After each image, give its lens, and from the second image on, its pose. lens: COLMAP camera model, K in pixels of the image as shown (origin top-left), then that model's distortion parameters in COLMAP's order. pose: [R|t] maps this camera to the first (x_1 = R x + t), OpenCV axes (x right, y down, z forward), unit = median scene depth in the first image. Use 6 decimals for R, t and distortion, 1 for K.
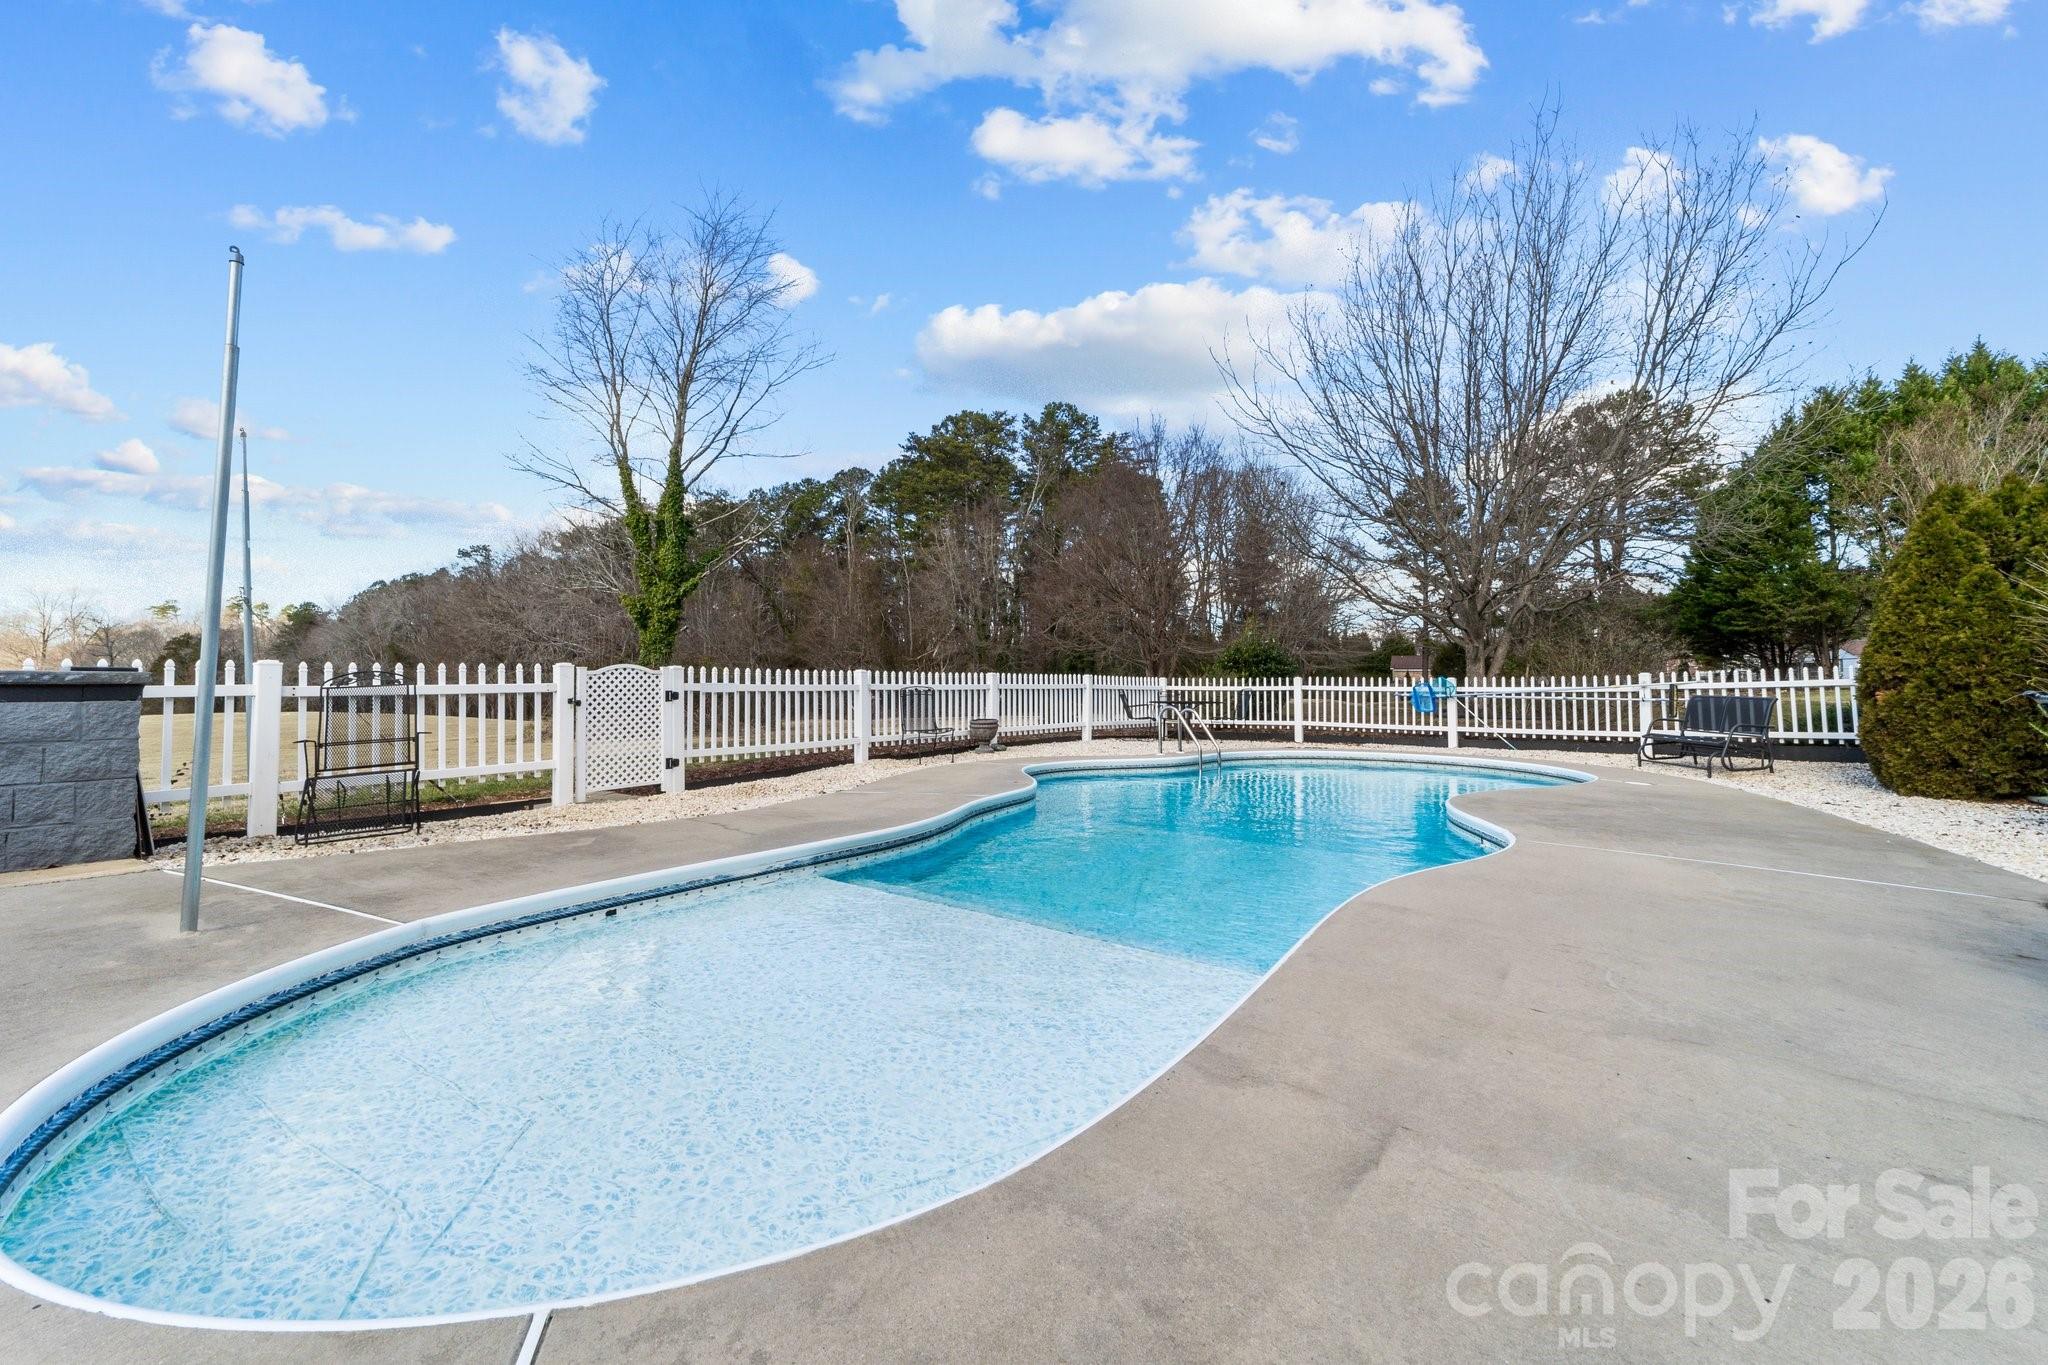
lens RADIAL K [[788.5, 0, 1027.1], [0, 788.5, 683.5], [0, 0, 1]] dist [-0.016911, 0.009410]
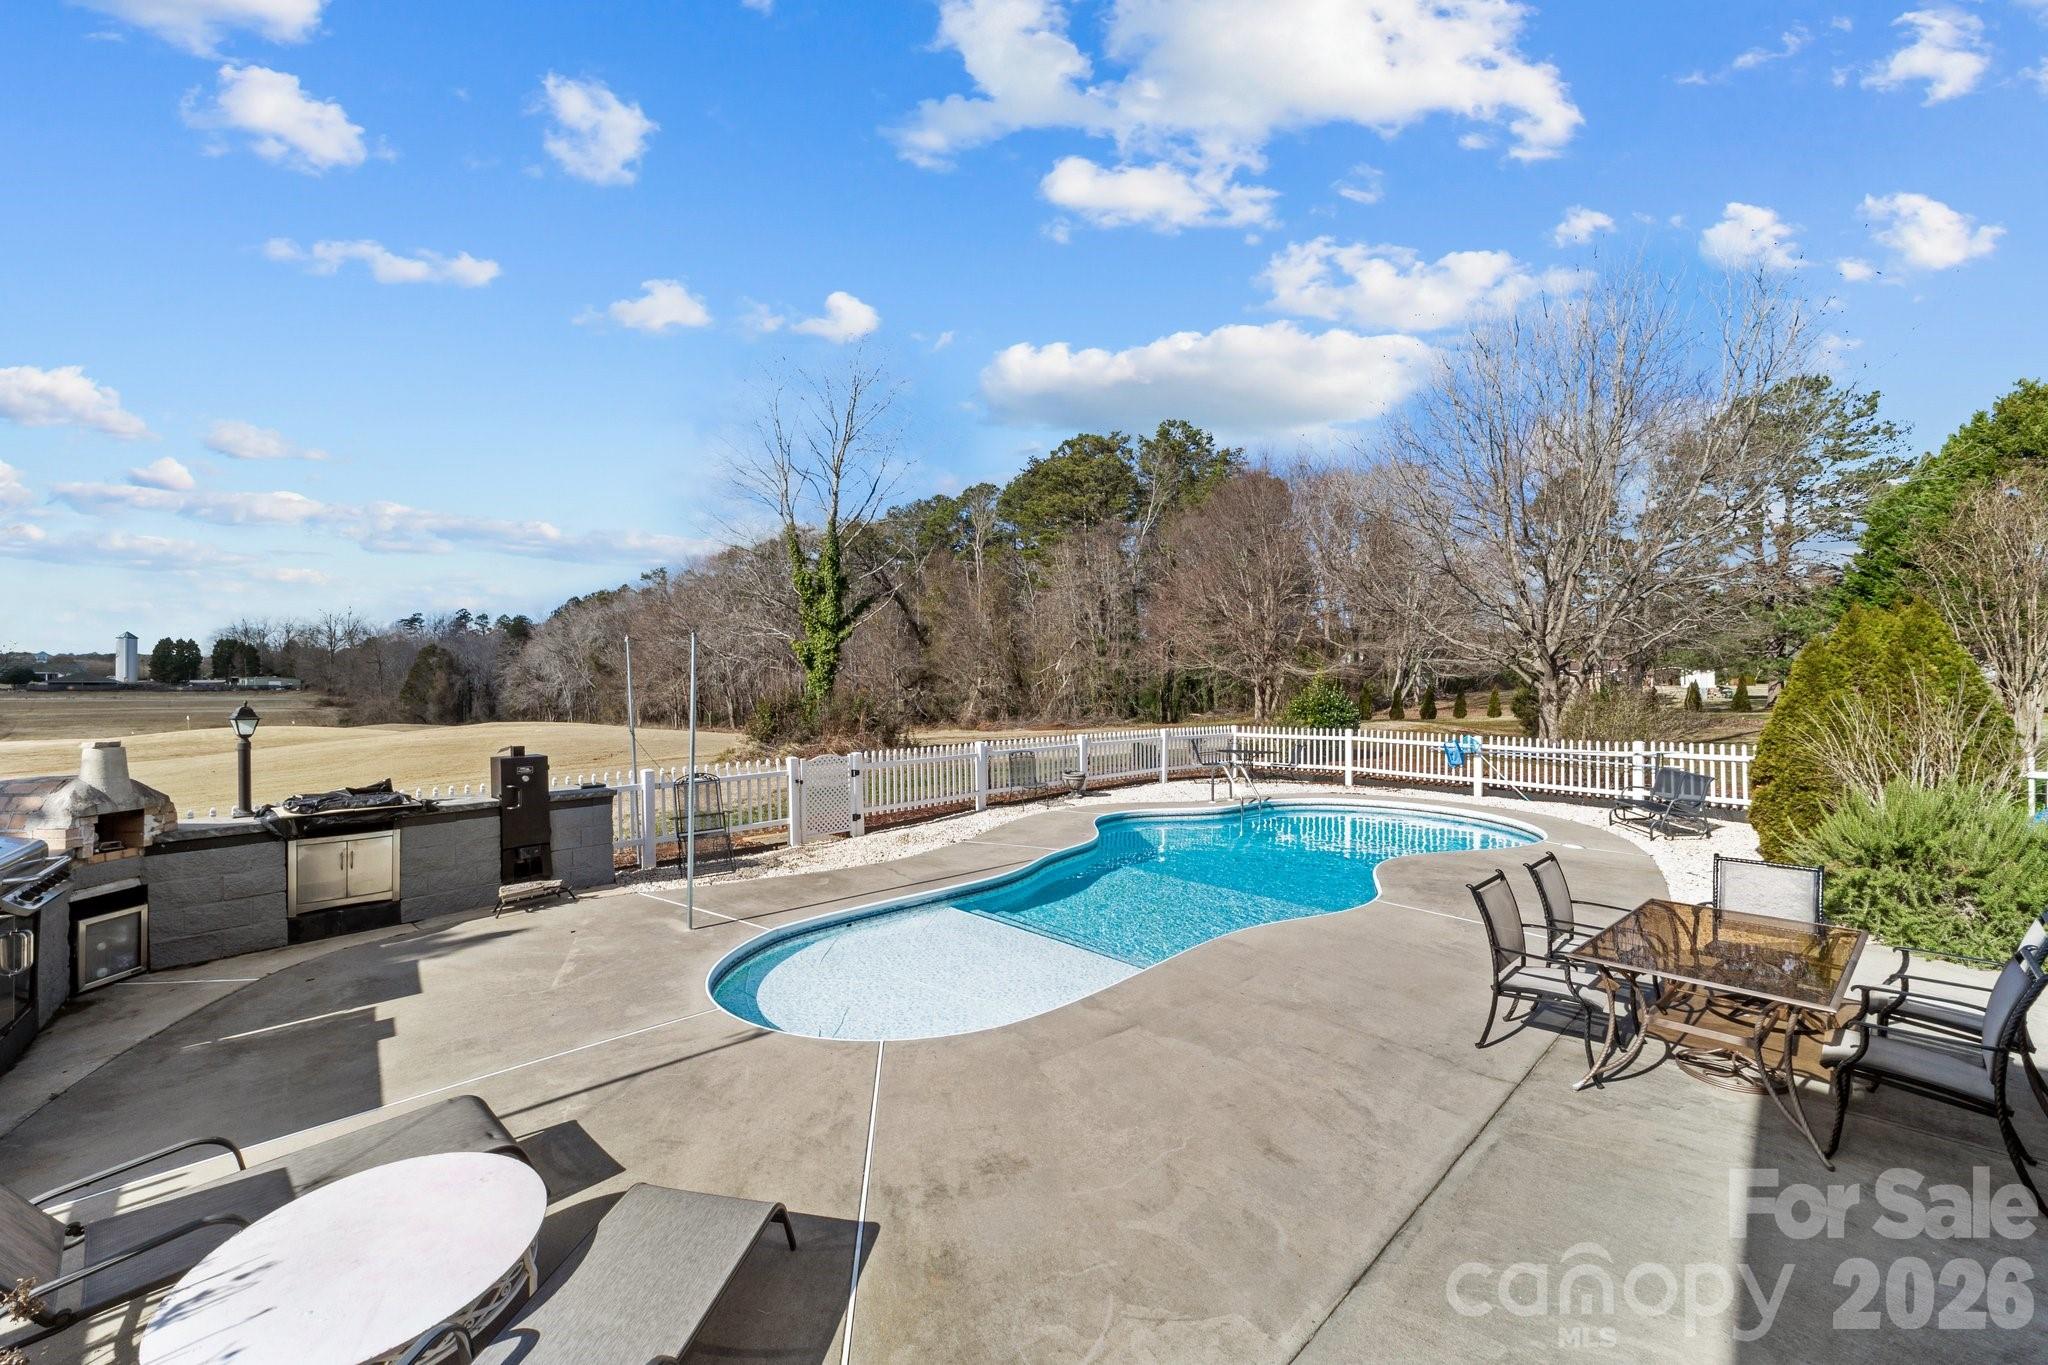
lens RADIAL K [[841.2, 0, 1005.9], [0, 841.2, 680.0], [0, 0, 1]] dist [-0.002764, -0.000133]
pose [[0.980577, -0.011693, -0.195787, 0.063488], [0.016801, 0.999560, 0.024452, -0.083232], [0.195415, -0.027266, 0.980342, -0.221373]]
